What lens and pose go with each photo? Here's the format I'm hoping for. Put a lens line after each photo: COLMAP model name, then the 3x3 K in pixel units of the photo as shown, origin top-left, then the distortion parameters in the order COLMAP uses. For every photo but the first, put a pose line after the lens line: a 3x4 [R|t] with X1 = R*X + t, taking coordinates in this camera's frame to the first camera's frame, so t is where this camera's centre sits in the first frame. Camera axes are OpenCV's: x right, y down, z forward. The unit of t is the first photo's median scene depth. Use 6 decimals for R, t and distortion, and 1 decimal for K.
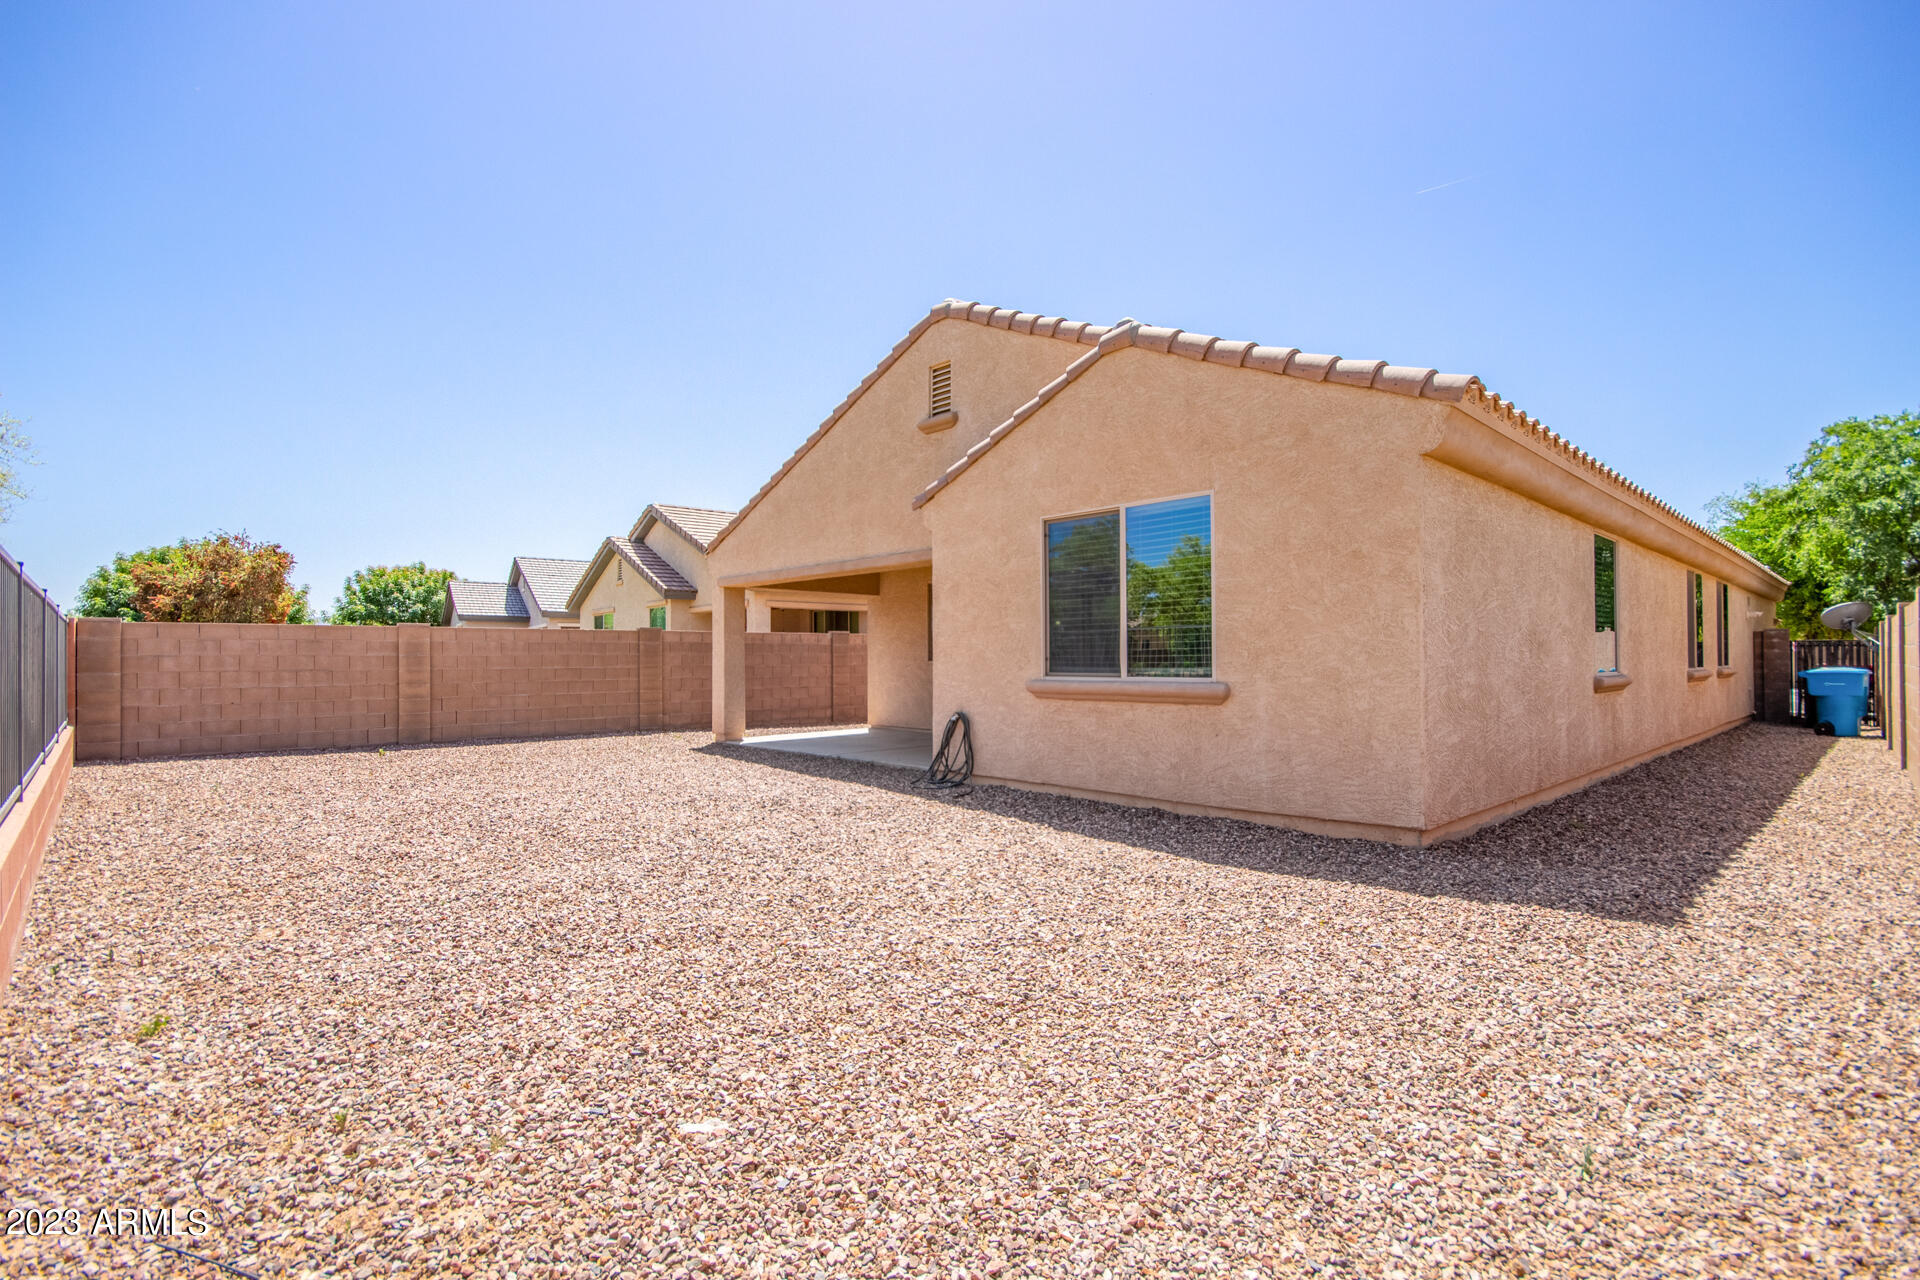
lens RADIAL K [[895.3, 0, 960.5], [0, 895.3, 650.7], [0, 0, 1]] dist [0.001680, 0.000113]
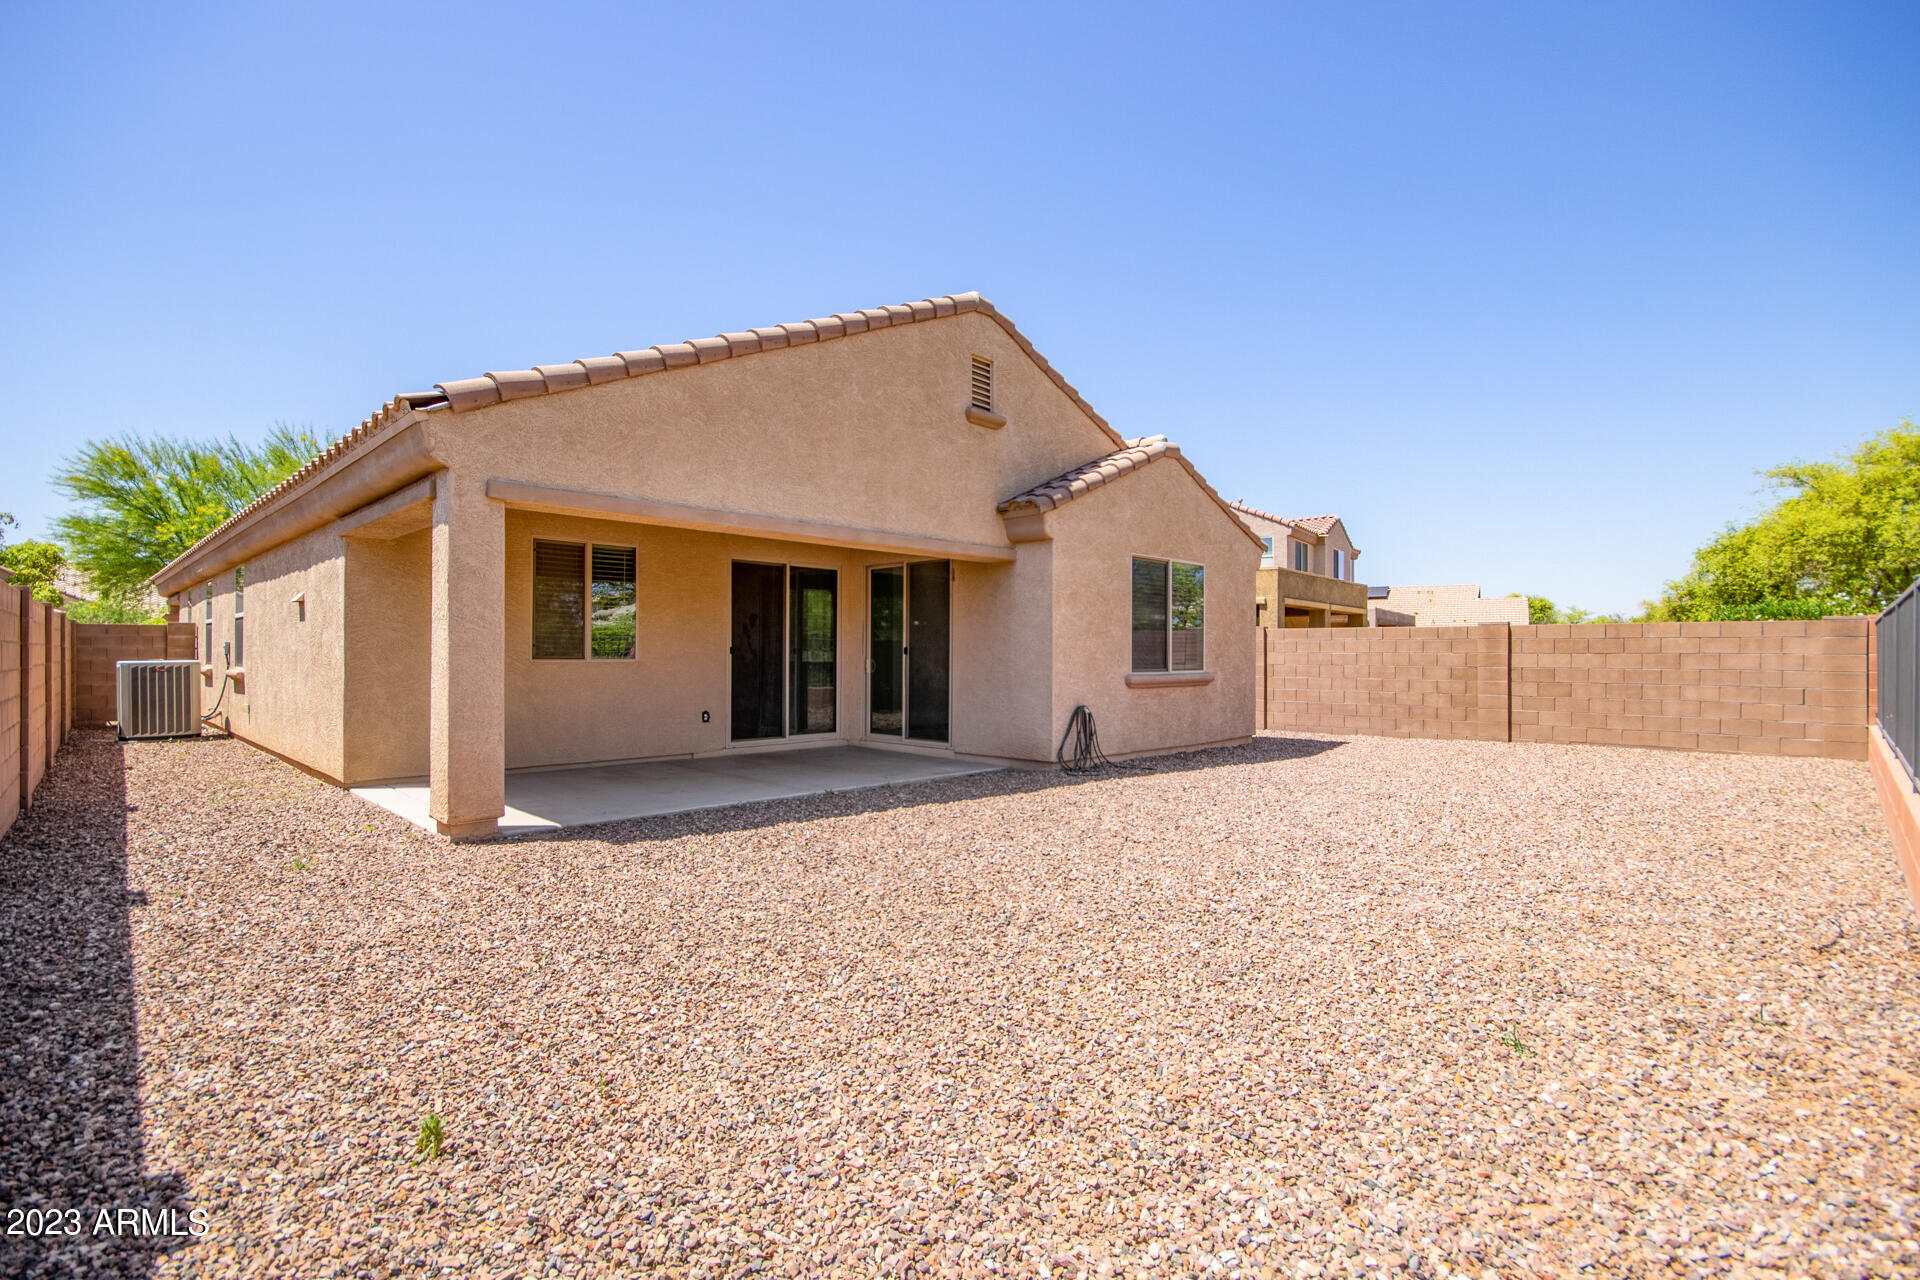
lens RADIAL K [[895.3, 0, 961.4], [0, 895.3, 650.2], [0, 0, 1]] dist [0.001680, 0.000113]
pose [[-0.039646, 0.010573, 0.999158, -1.000424], [-0.013423, 0.999848, -0.011113, 0.011091], [-0.999124, -0.013853, -0.039498, 1.058432]]
